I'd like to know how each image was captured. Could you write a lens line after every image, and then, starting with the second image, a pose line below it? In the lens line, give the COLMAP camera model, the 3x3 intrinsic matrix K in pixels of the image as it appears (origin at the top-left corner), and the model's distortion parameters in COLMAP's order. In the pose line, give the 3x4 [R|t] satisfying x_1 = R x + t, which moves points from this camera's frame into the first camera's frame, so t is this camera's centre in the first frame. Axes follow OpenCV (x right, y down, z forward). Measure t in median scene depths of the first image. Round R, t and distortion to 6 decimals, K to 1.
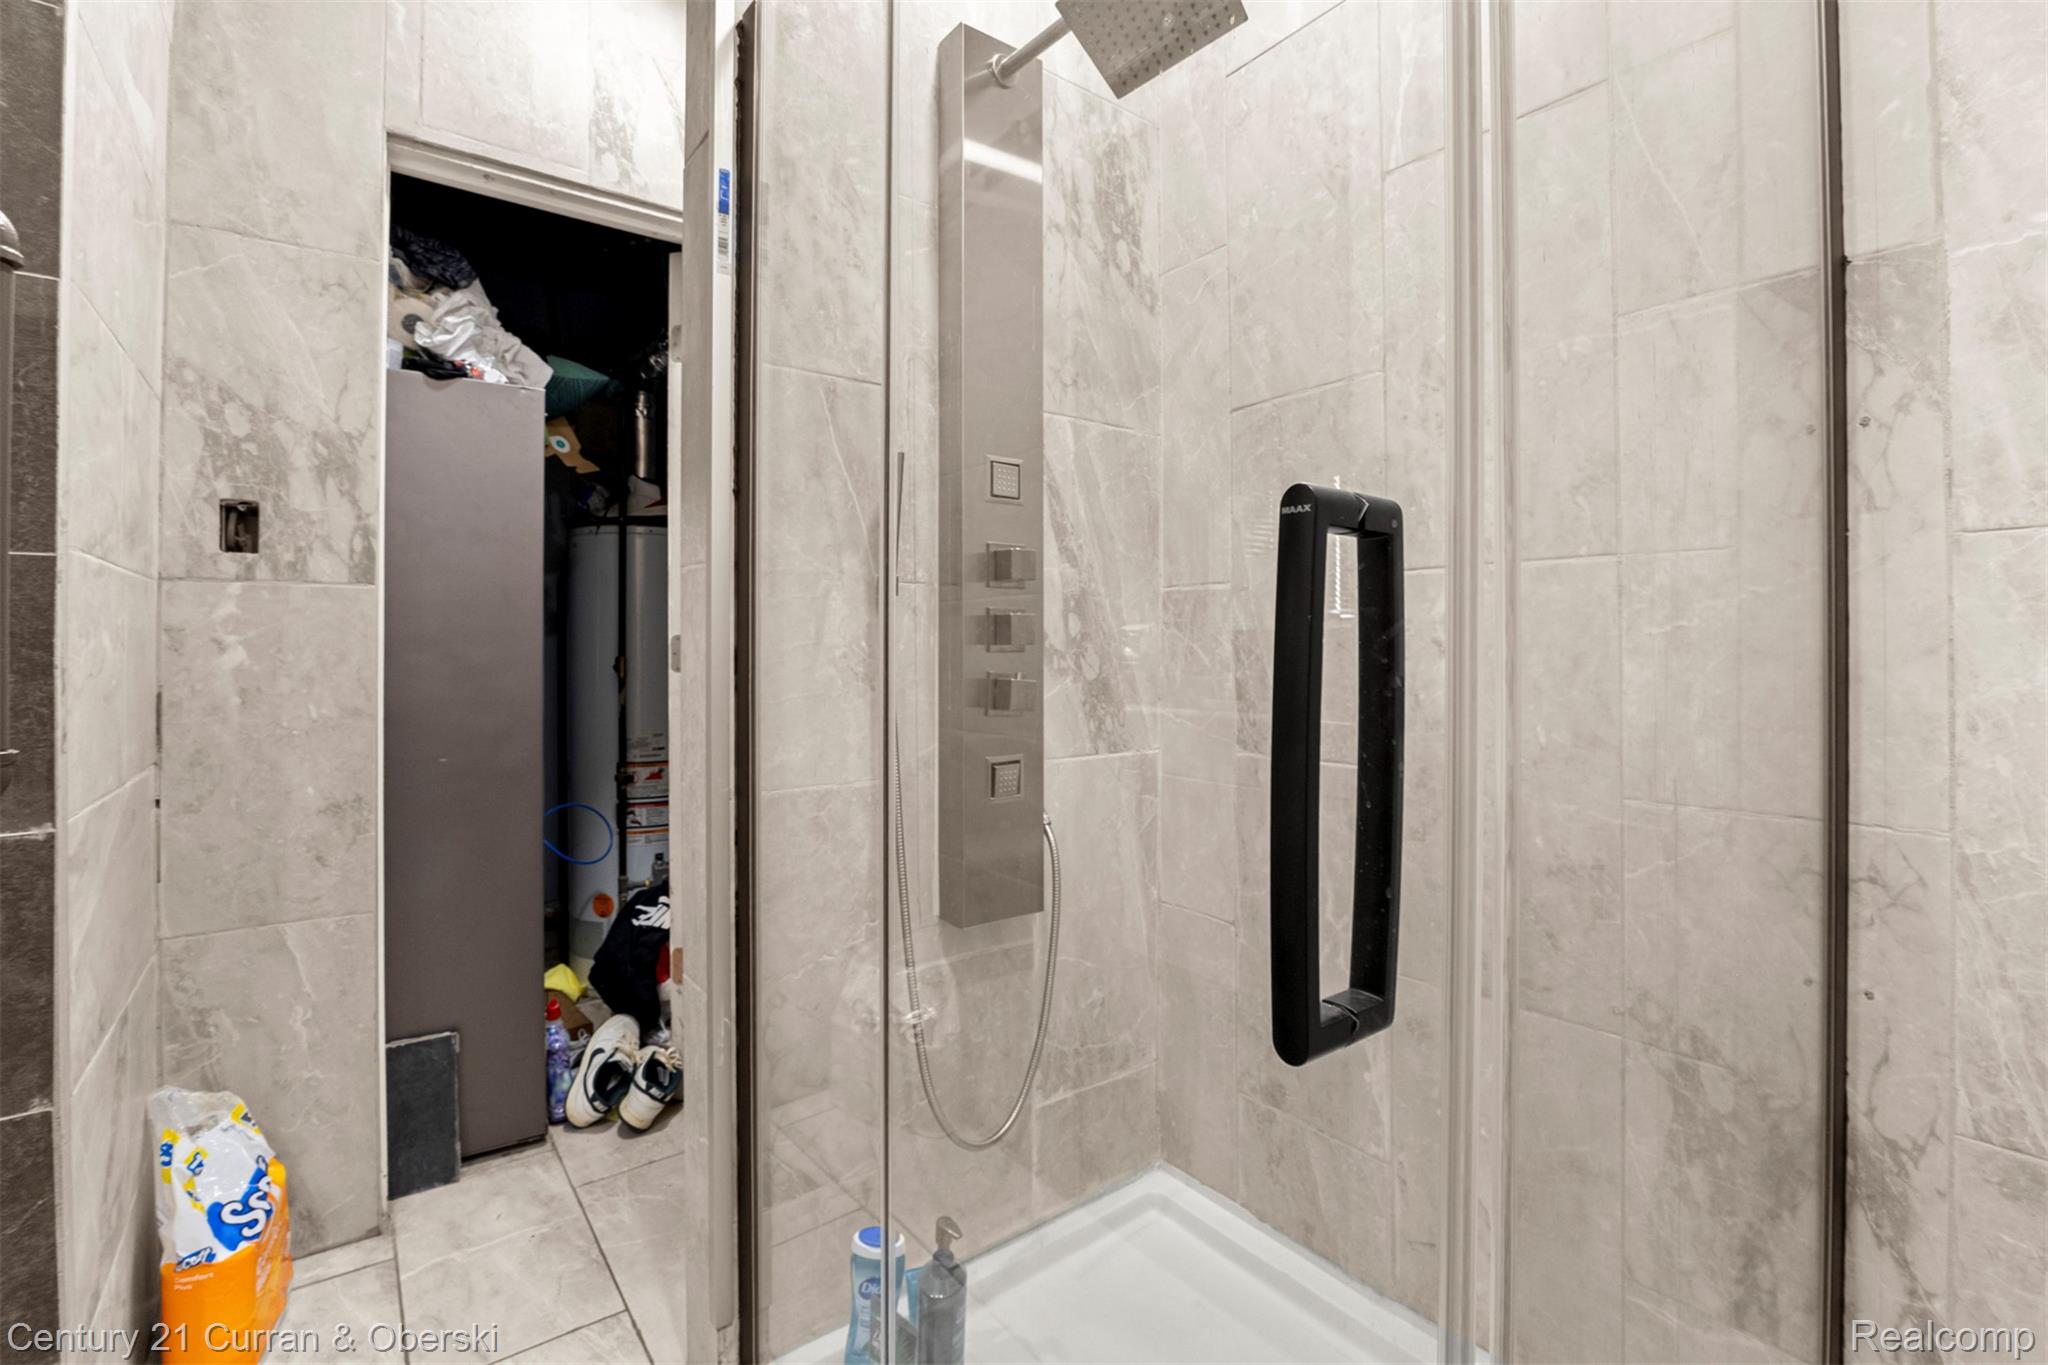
lens RADIAL K [[906.2, 0, 997.8], [0, 906.2, 645.2], [0, 0, 1]] dist [-0.025381, 0.000163]
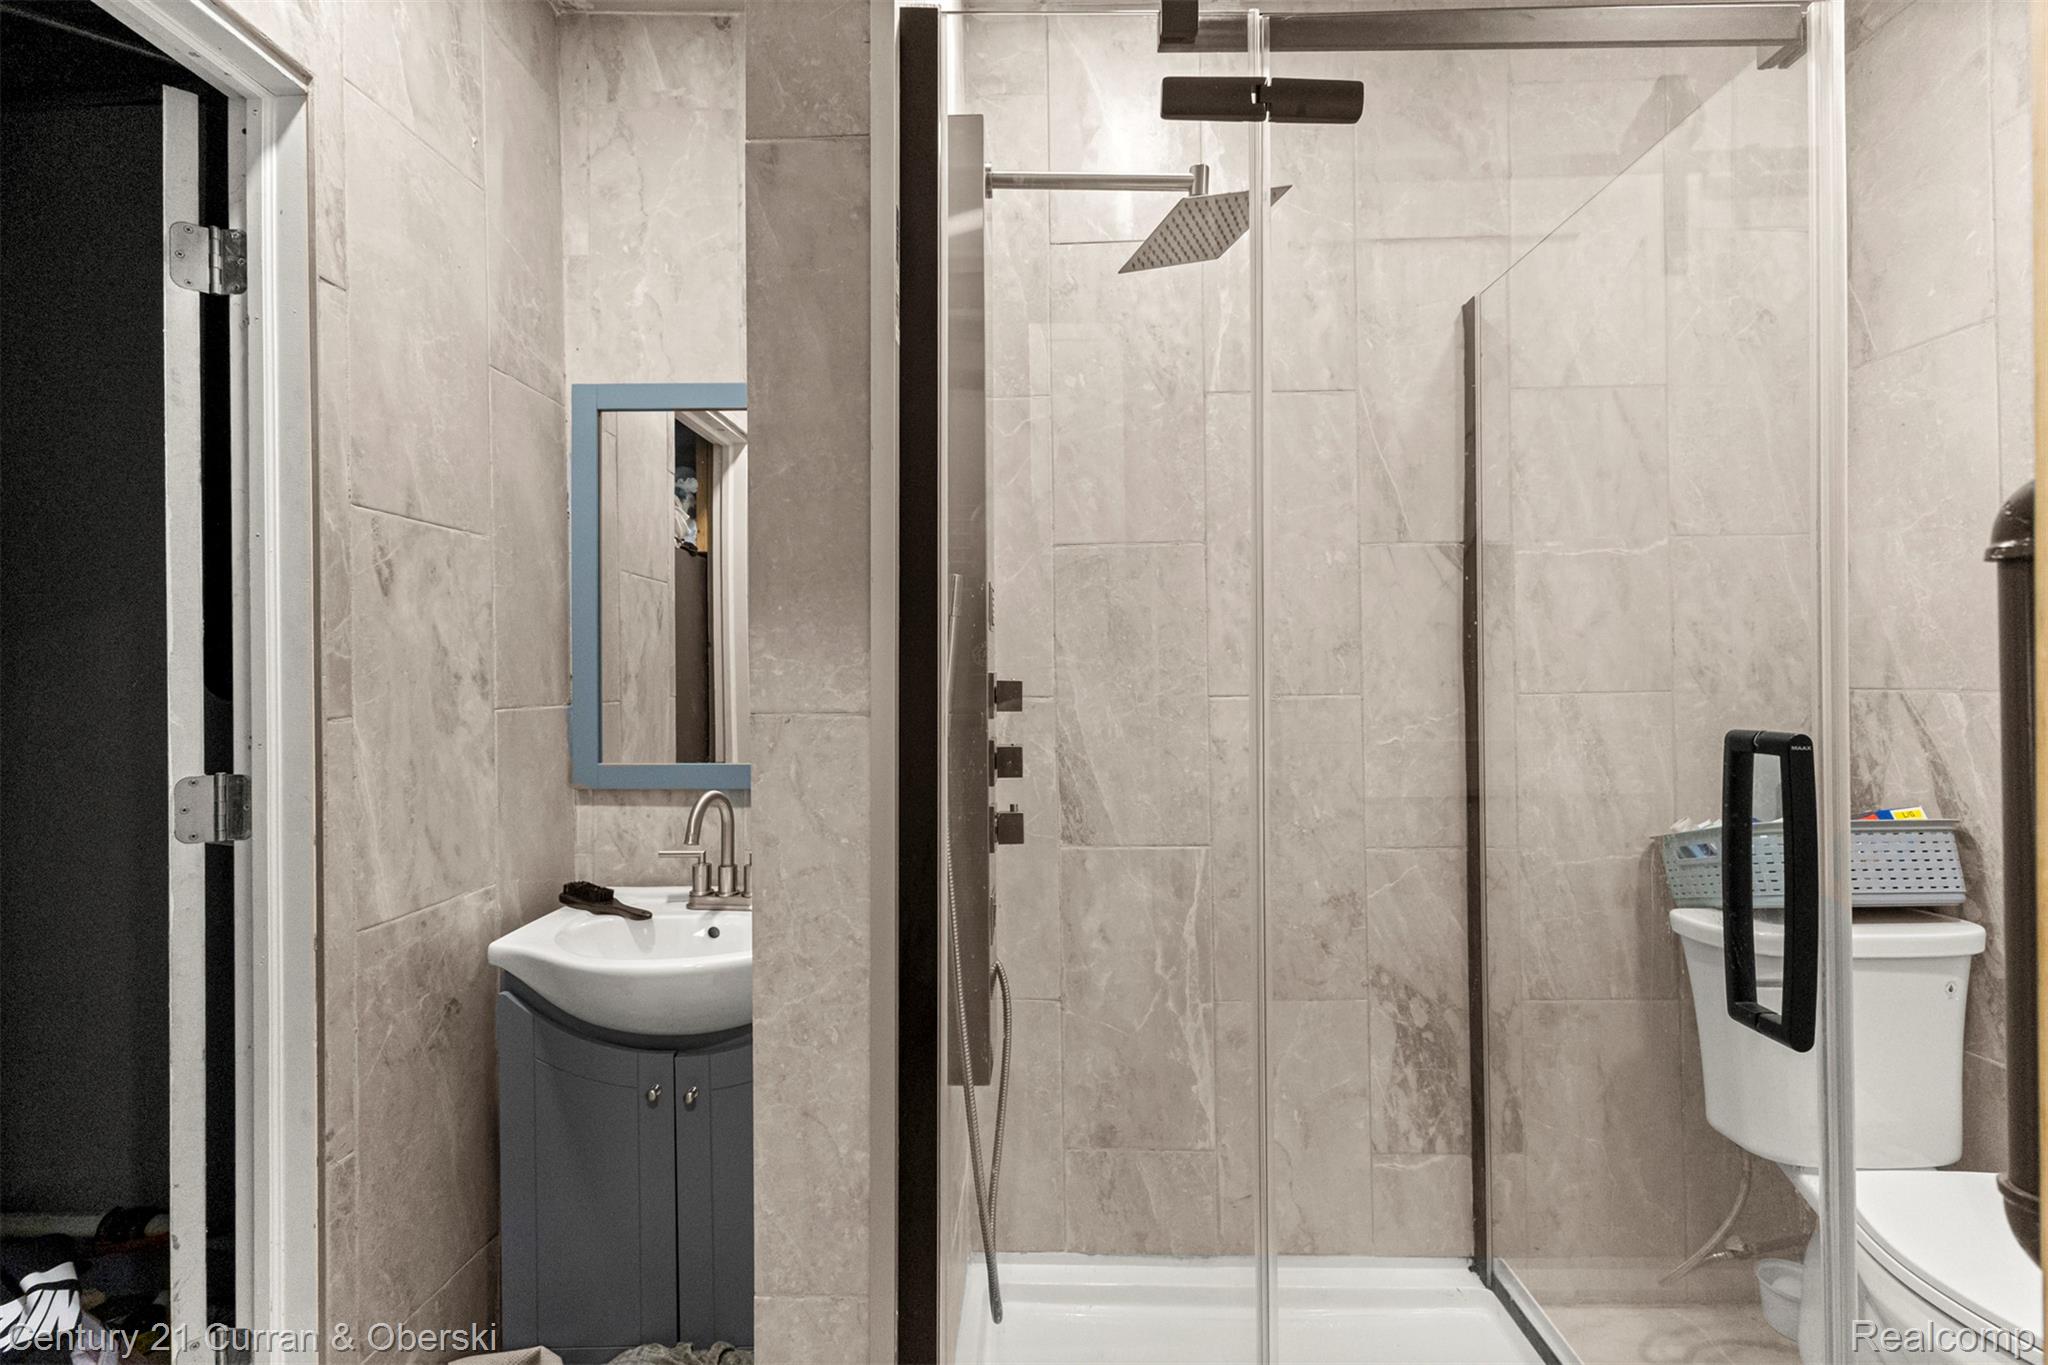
lens RADIAL K [[889.1, 0, 1022.7], [0, 889.1, 668.2], [0, 0, 1]] dist [0.006993, -0.000450]
pose [[0.619657, 0.001062, 0.784872, -0.904345], [0.006599, 0.999957, -0.006563, -0.139062], [-0.784845, 0.009247, 0.619623, 0.486160]]
